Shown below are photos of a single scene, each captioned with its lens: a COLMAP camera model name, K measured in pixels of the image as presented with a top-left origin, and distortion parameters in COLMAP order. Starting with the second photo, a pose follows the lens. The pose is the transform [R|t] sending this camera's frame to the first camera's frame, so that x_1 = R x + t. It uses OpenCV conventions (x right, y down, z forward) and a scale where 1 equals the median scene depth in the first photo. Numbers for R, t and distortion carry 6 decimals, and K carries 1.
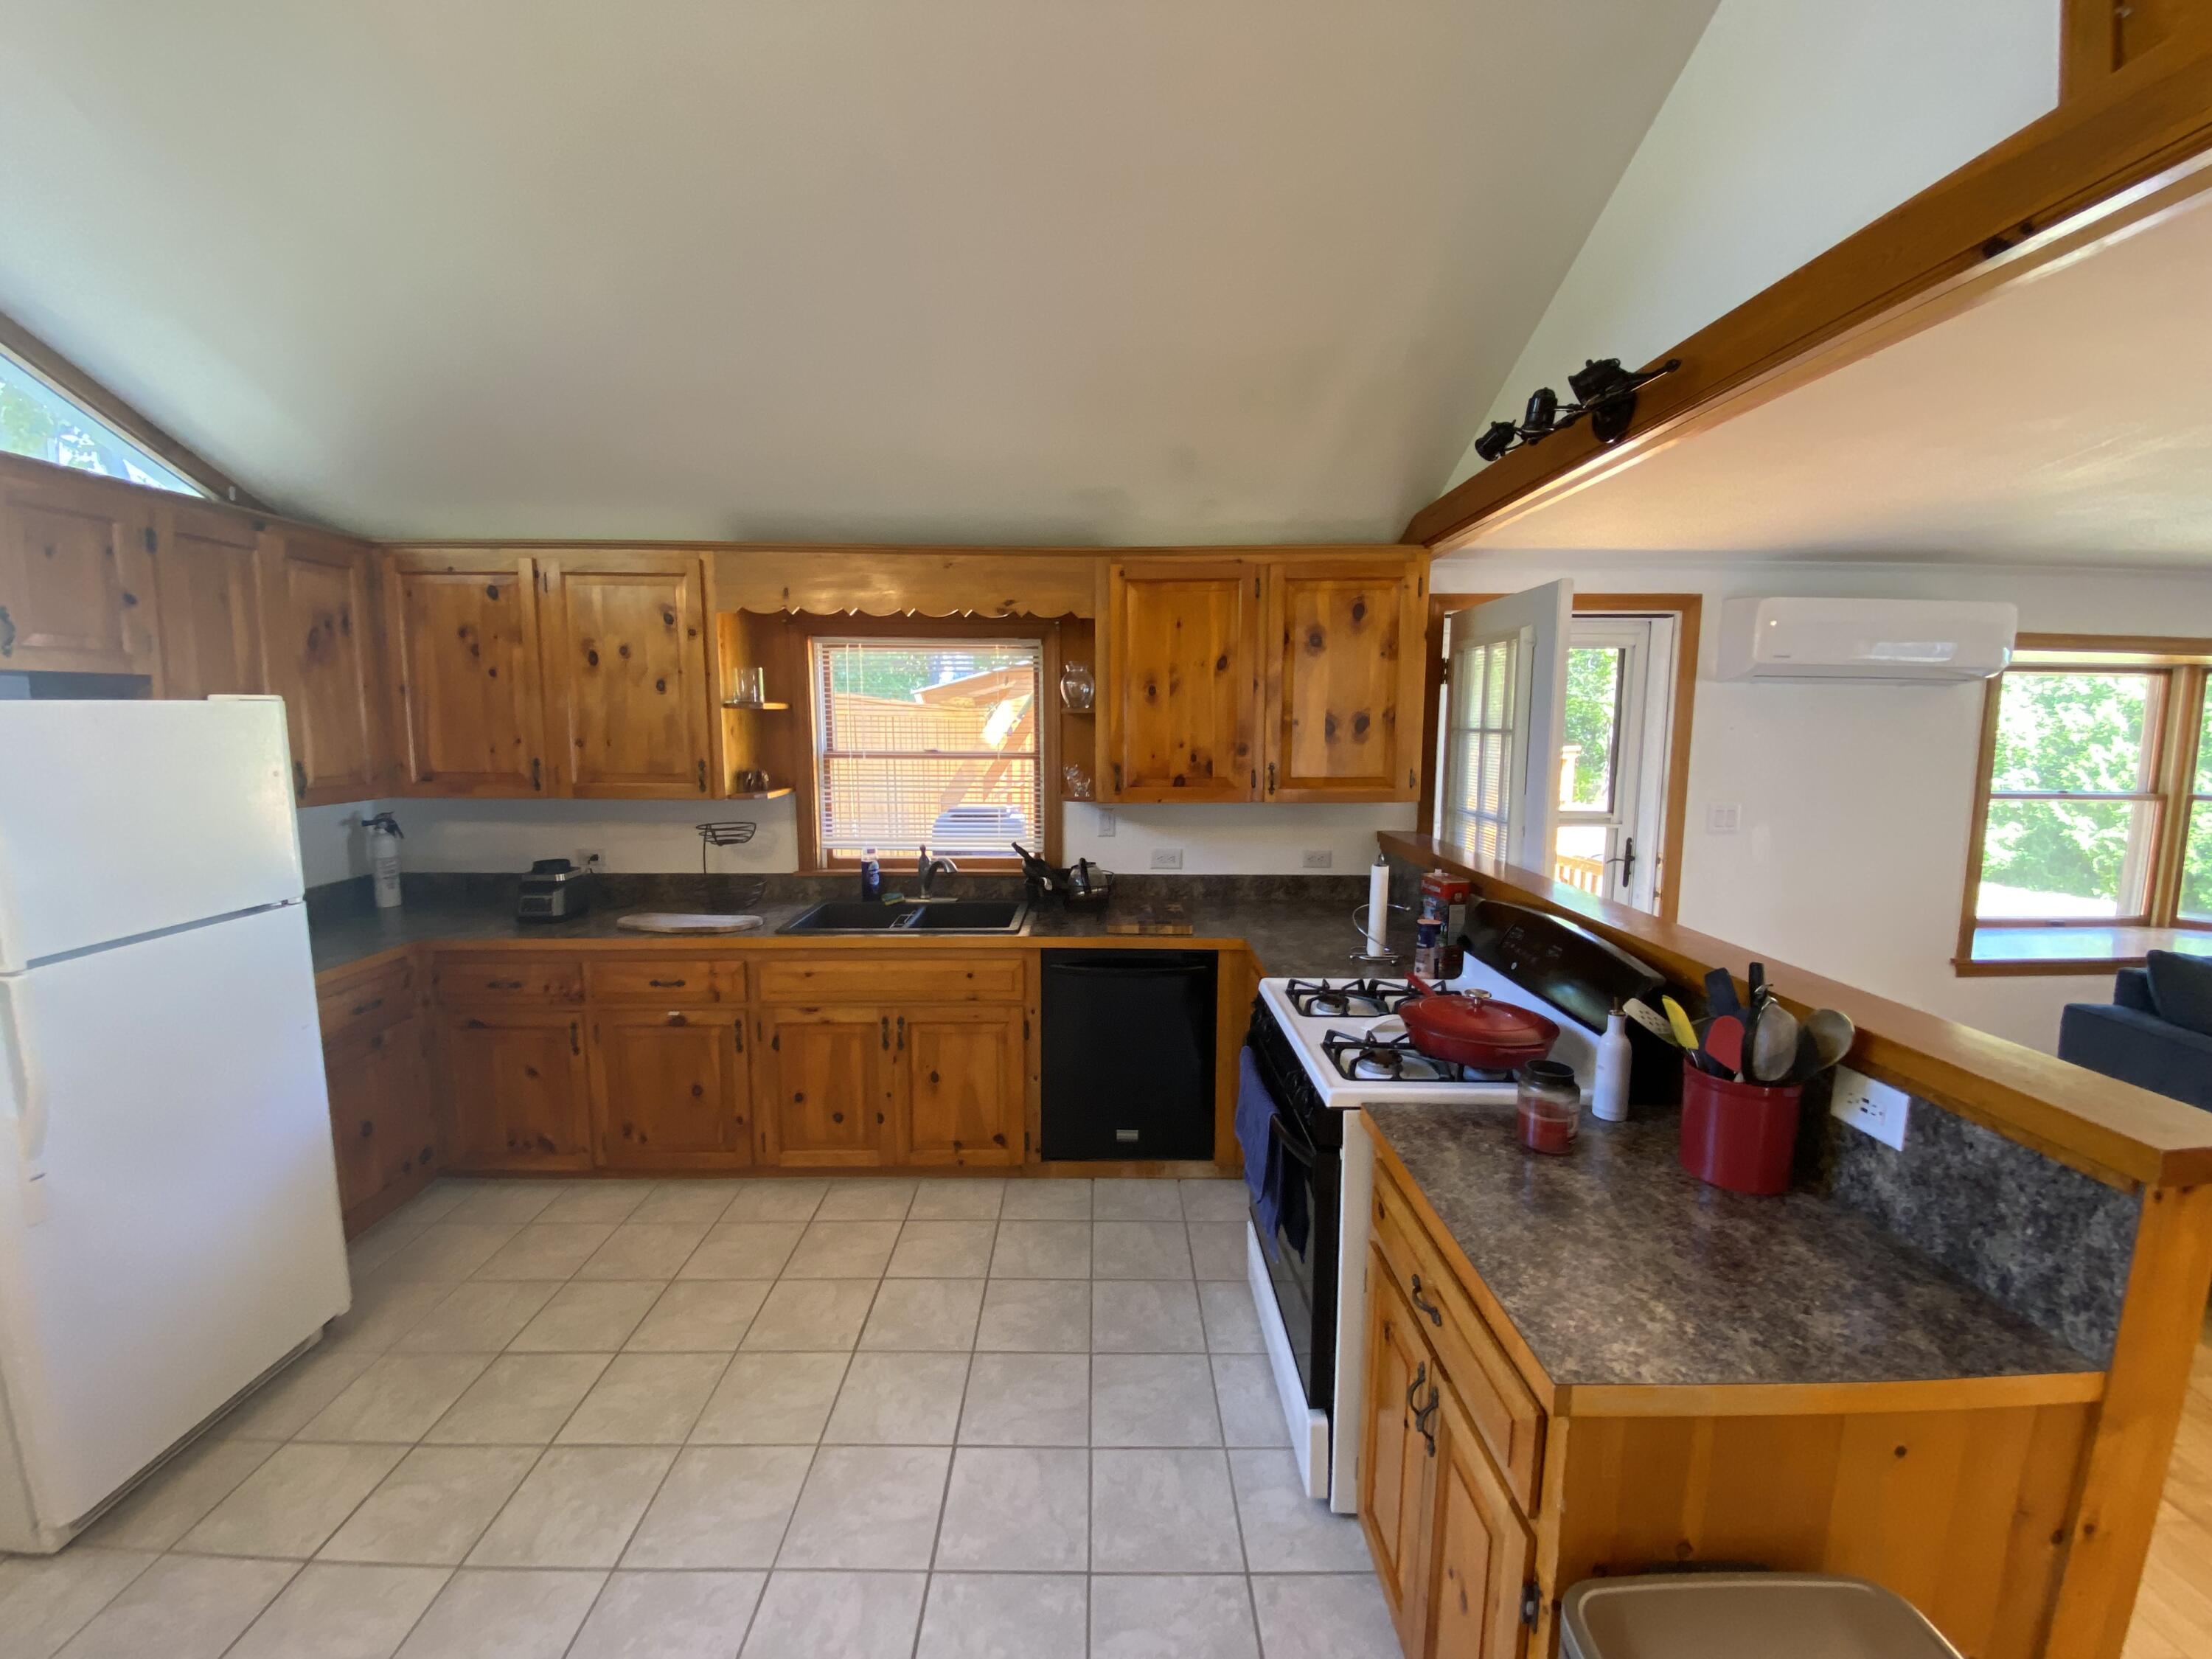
lens RADIAL K [[912.9, 0, 1102.5], [0, 912.9, 826.8], [0, 0, 1]] dist [-0.007197, -0.005932]
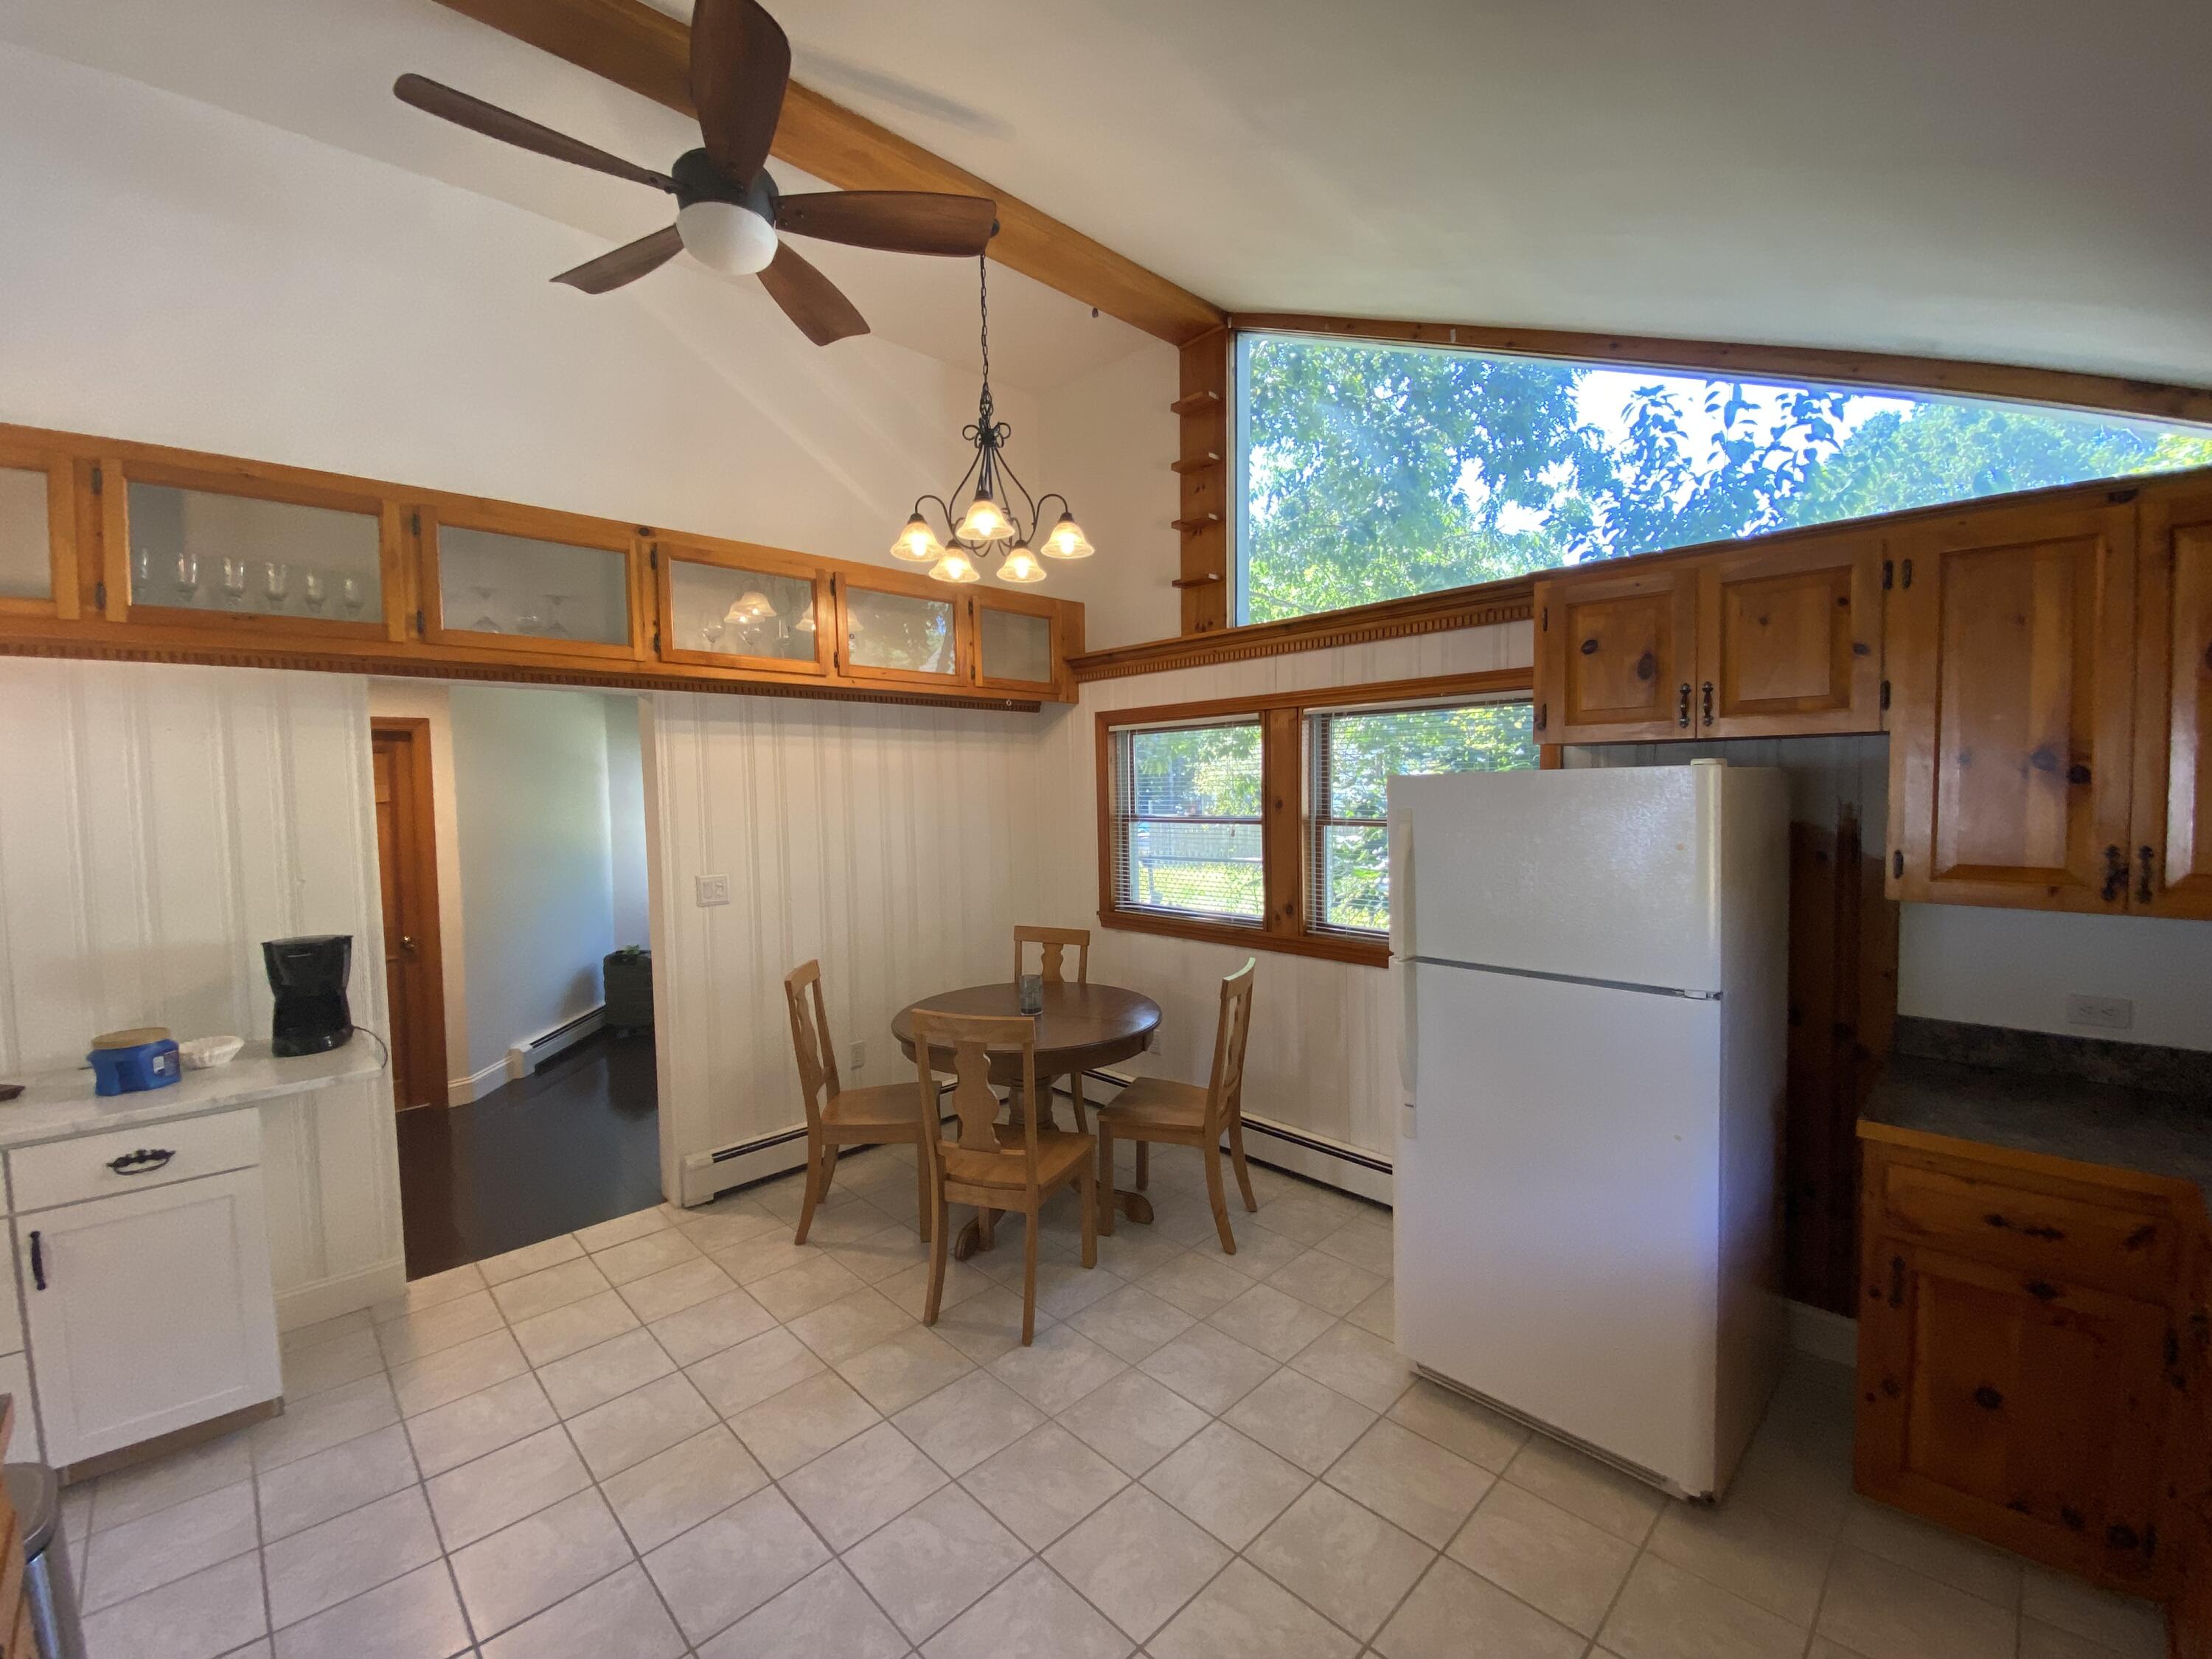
lens RADIAL K [[912.9, 0, 1118.9], [0, 912.9, 823.4], [0, 0, 1]] dist [-0.007197, -0.005932]
pose [[-0.714232, 0.048282, -0.698241, 0.102009], [-0.066376, 0.988449, 0.136246, -0.160839], [0.696754, 0.143658, -0.702777, 1.187538]]
